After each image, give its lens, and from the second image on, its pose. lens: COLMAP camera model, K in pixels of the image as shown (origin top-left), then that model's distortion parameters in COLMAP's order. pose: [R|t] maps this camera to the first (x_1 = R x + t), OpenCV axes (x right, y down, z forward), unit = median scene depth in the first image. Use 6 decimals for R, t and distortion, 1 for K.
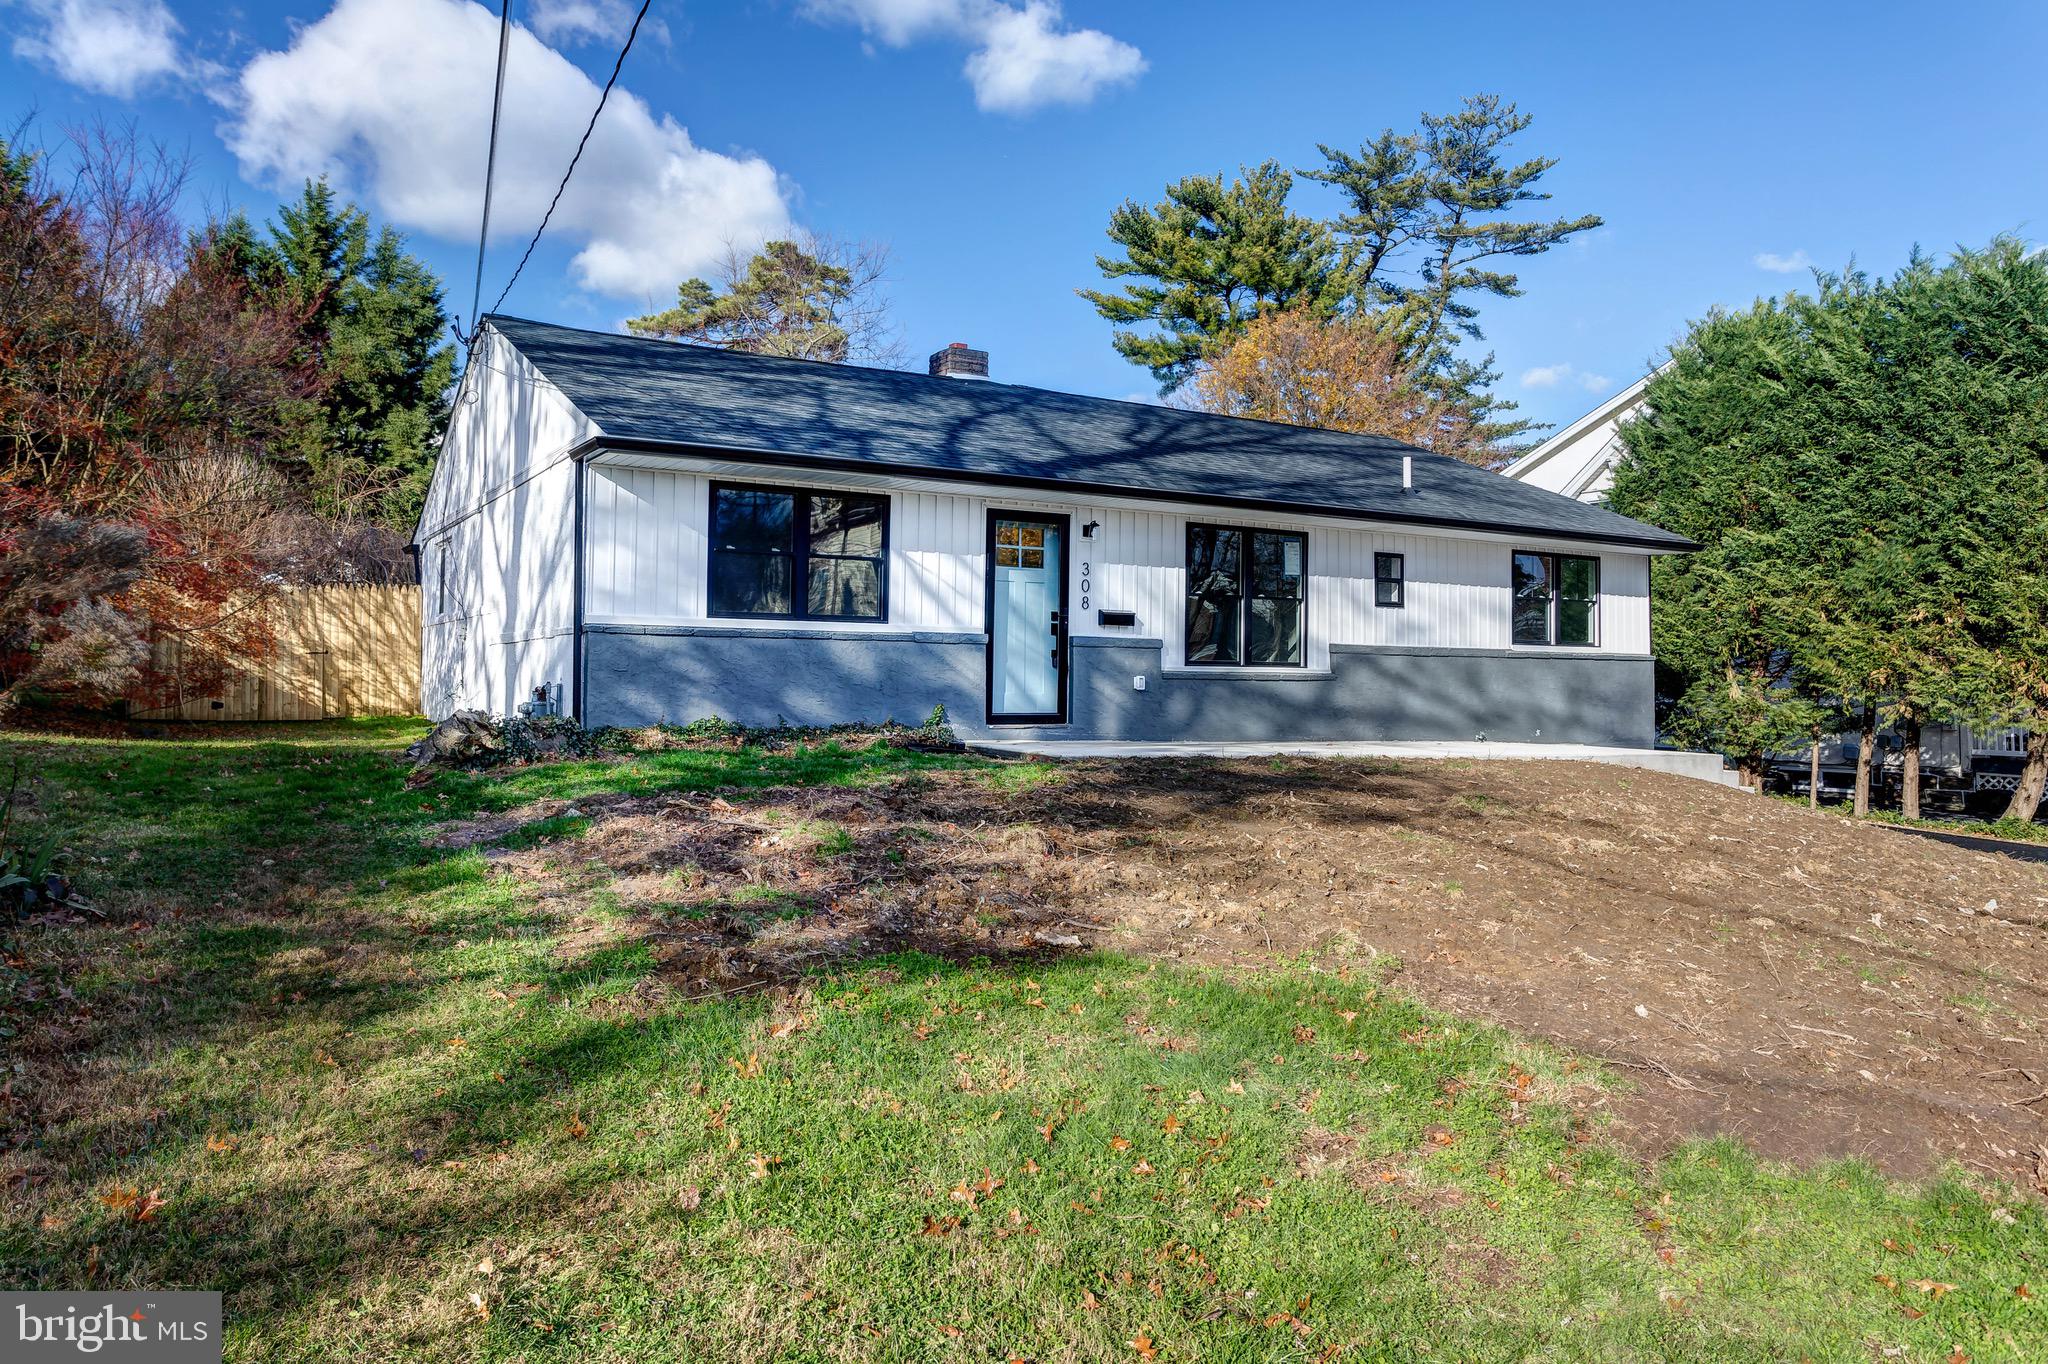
lens RADIAL K [[1327.4, 0, 1016.9], [0, 1327.4, 631.9], [0, 0, 1]] dist [-0.008404, 0.000616]
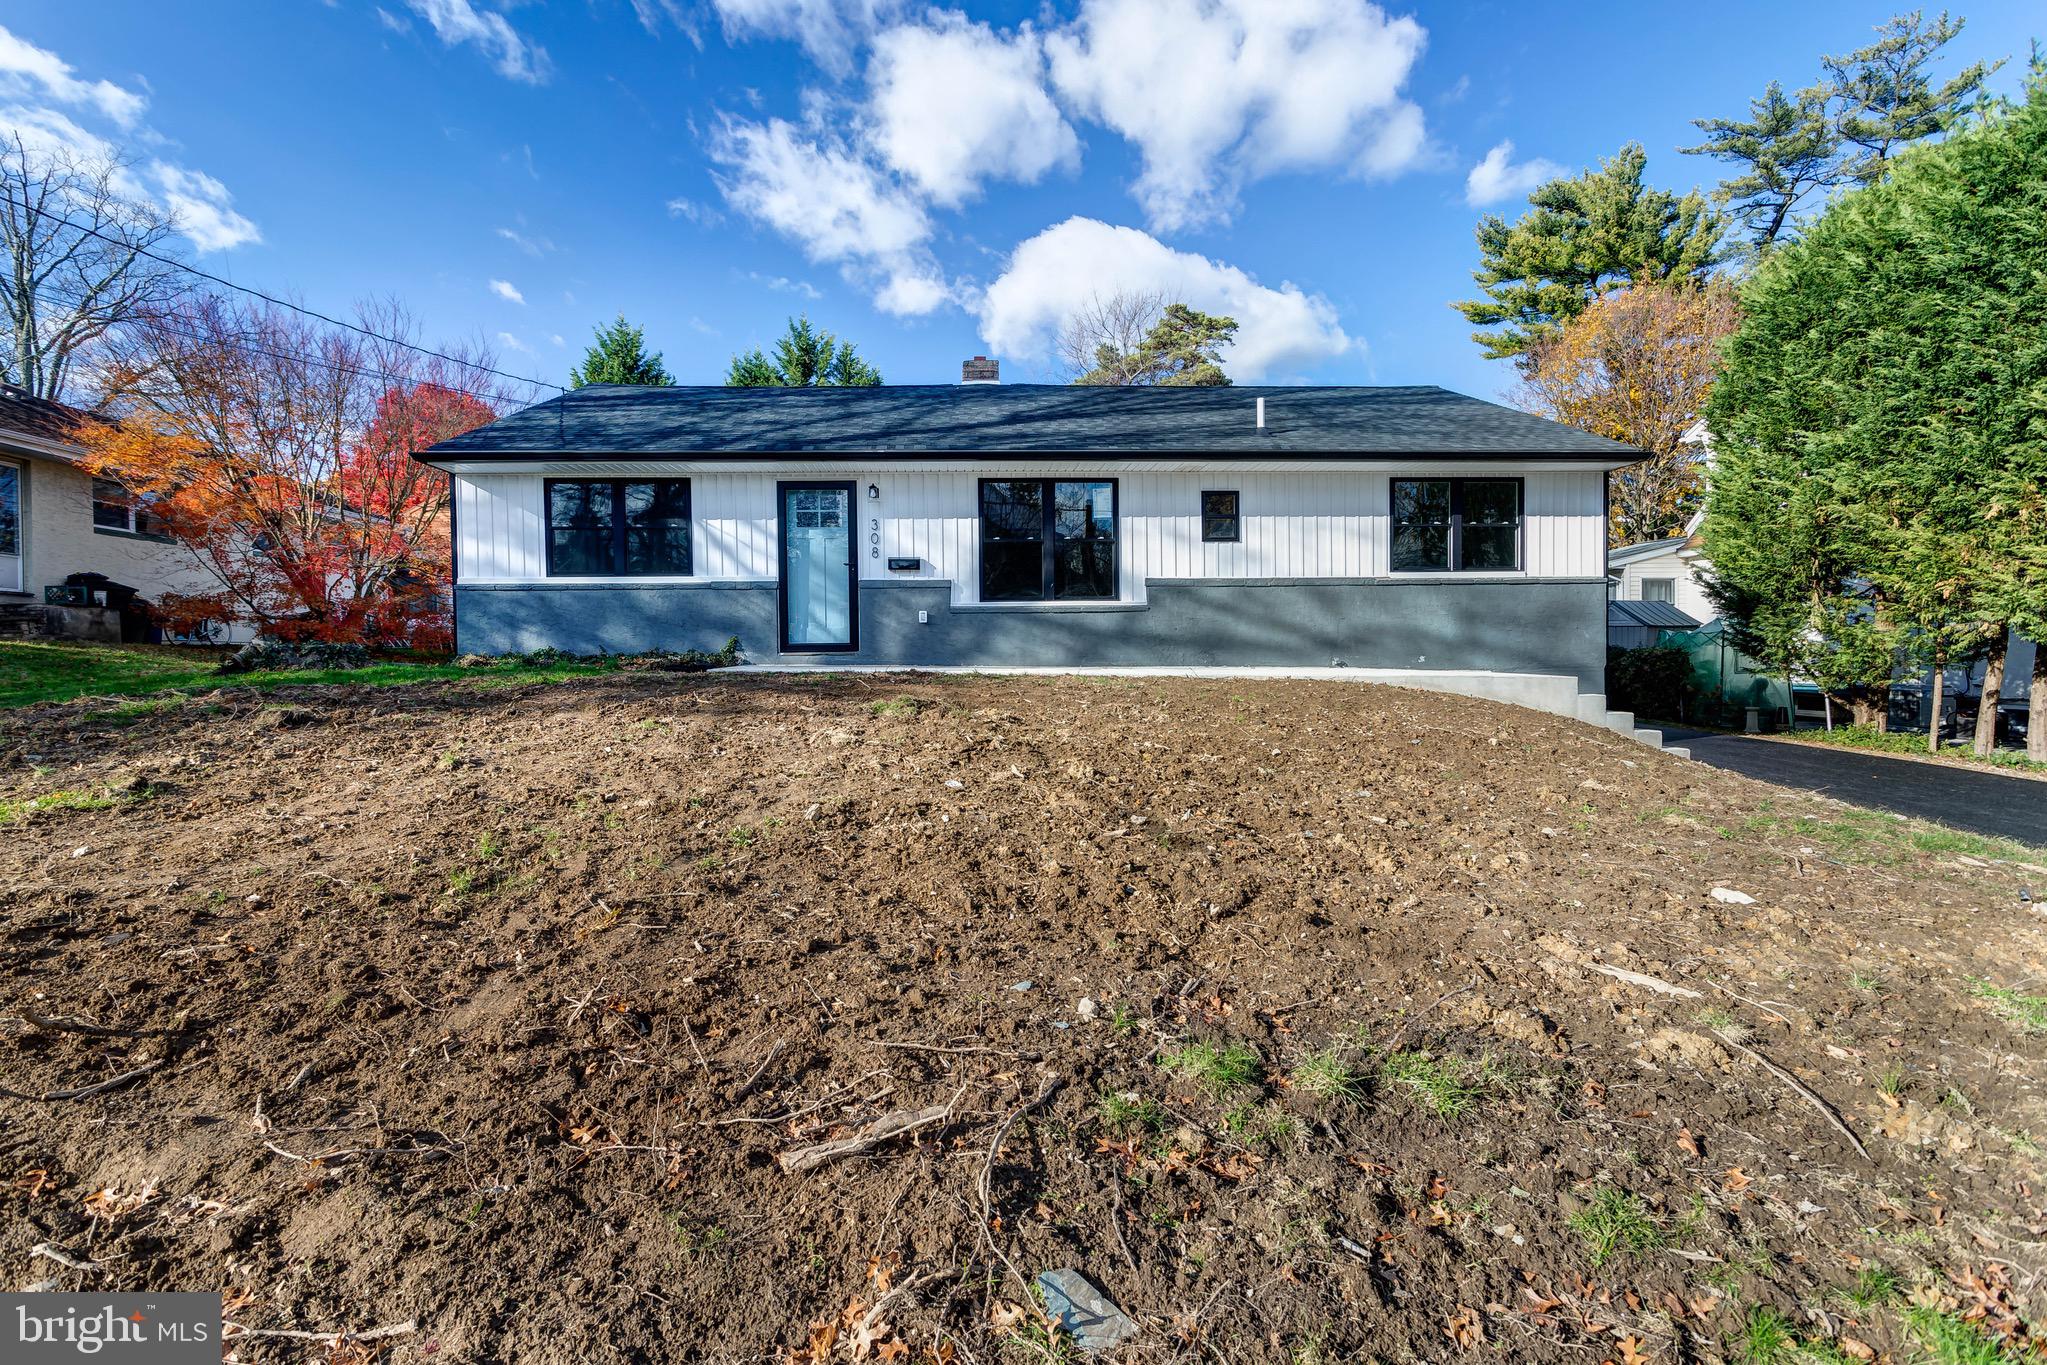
lens RADIAL K [[988.9, 0, 1009.8], [0, 988.9, 680.3], [0, 0, 1]] dist [0.001245, 0.001453]
pose [[0.888279, -0.006910, -0.459252, 0.509519], [0.035974, 0.997862, 0.054566, 0.044273], [0.457893, -0.064991, 0.886629, 0.213592]]
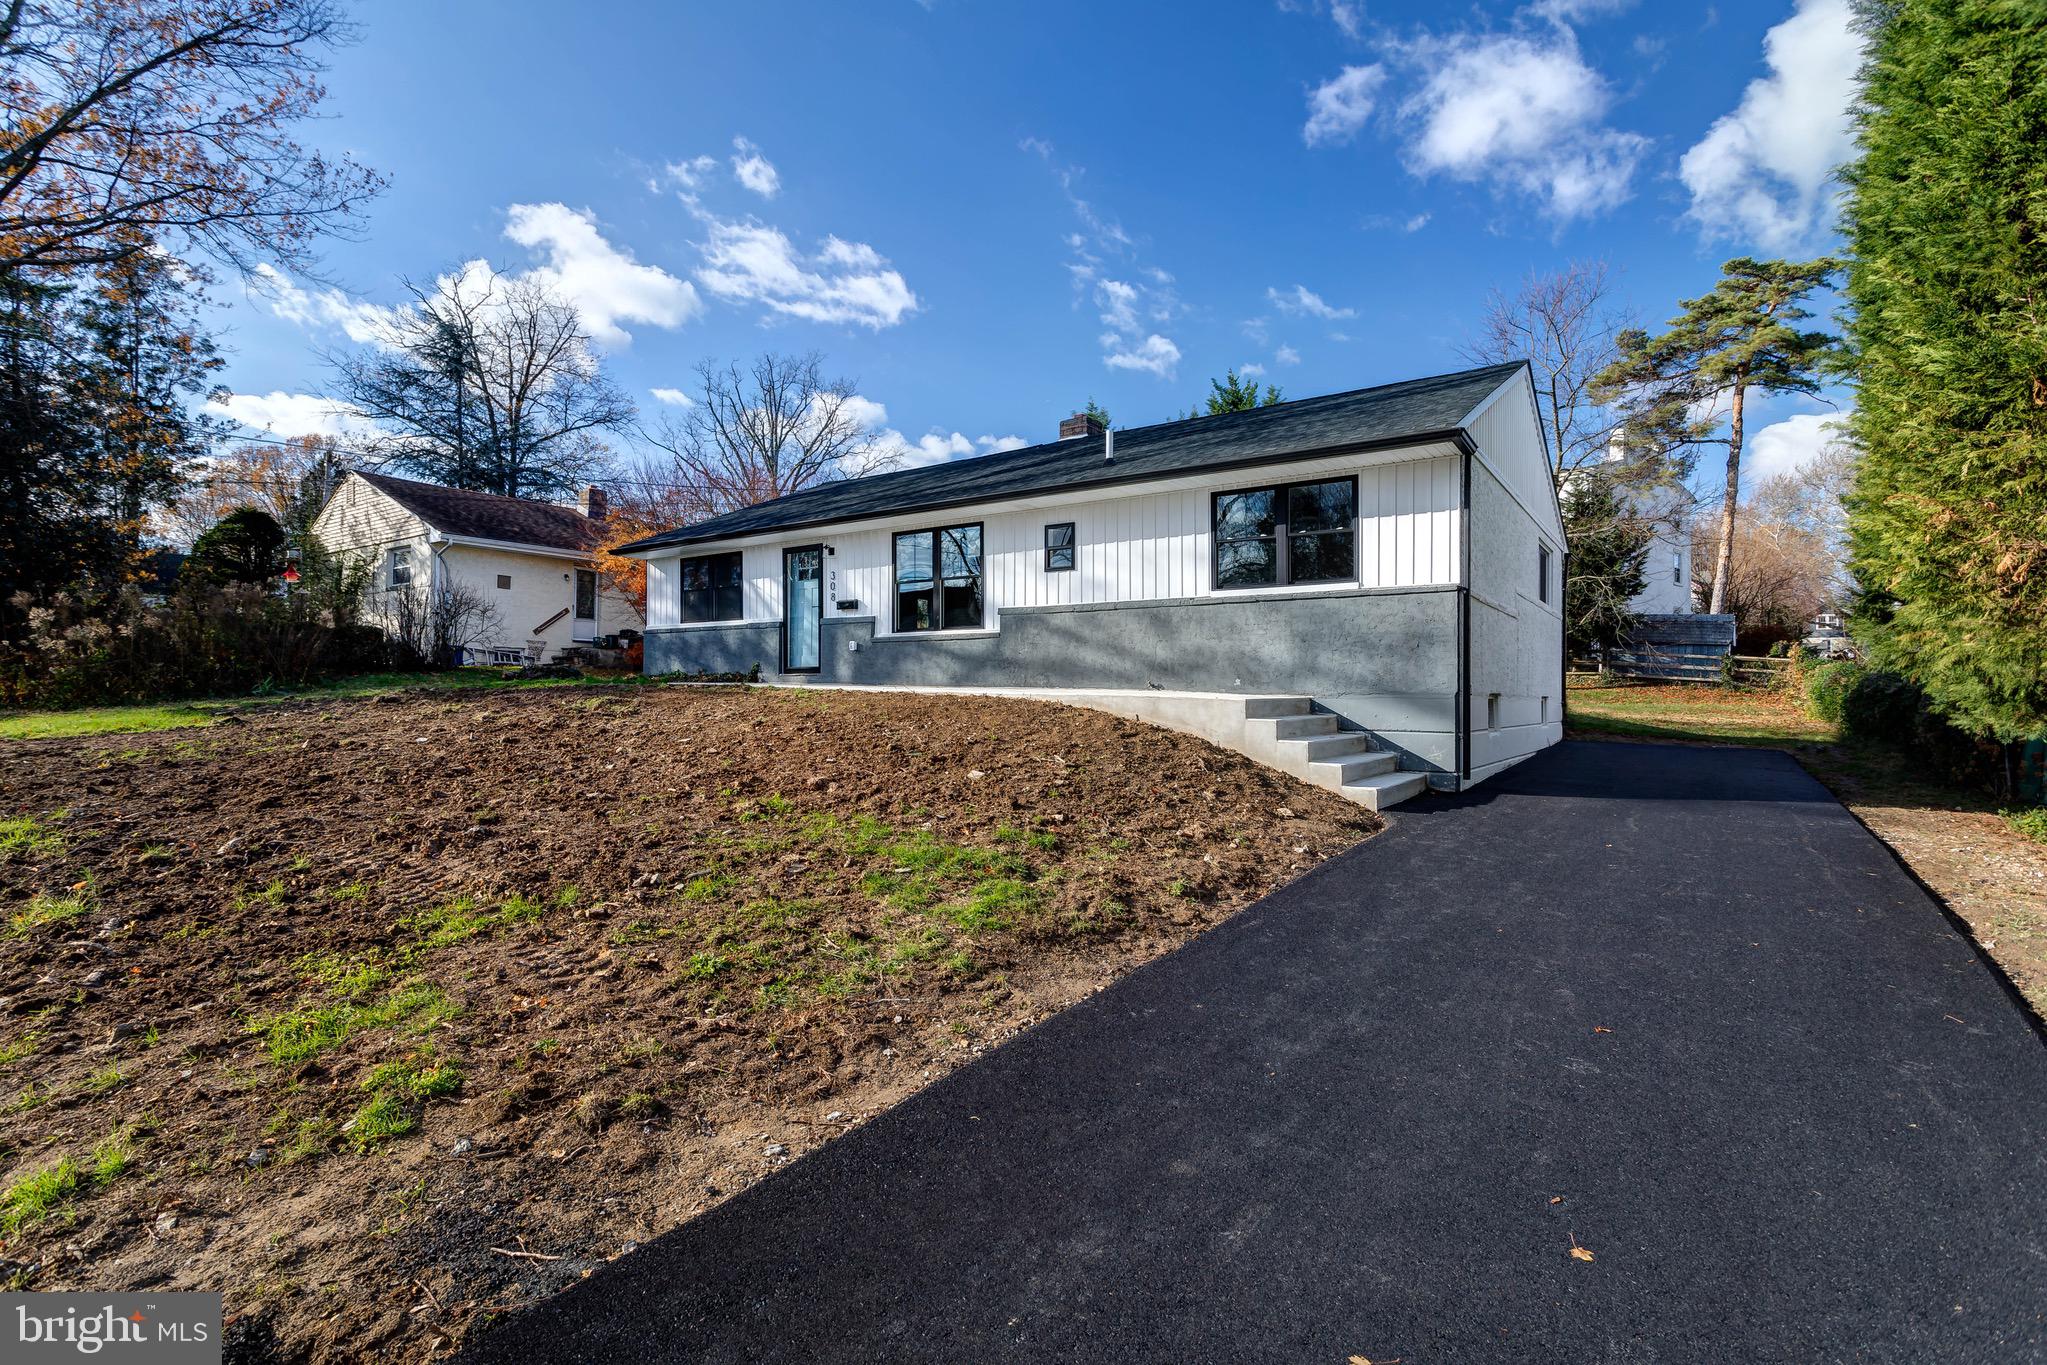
lens RADIAL K [[988.9, 0, 1009.8], [0, 988.9, 680.3], [0, 0, 1]] dist [0.001245, 0.001453]
pose [[0.390277, -0.020057, -0.920479, 1.068903], [0.032725, 0.999433, -0.007902, 0.082277], [0.920116, -0.027038, 0.390712, 0.643235]]
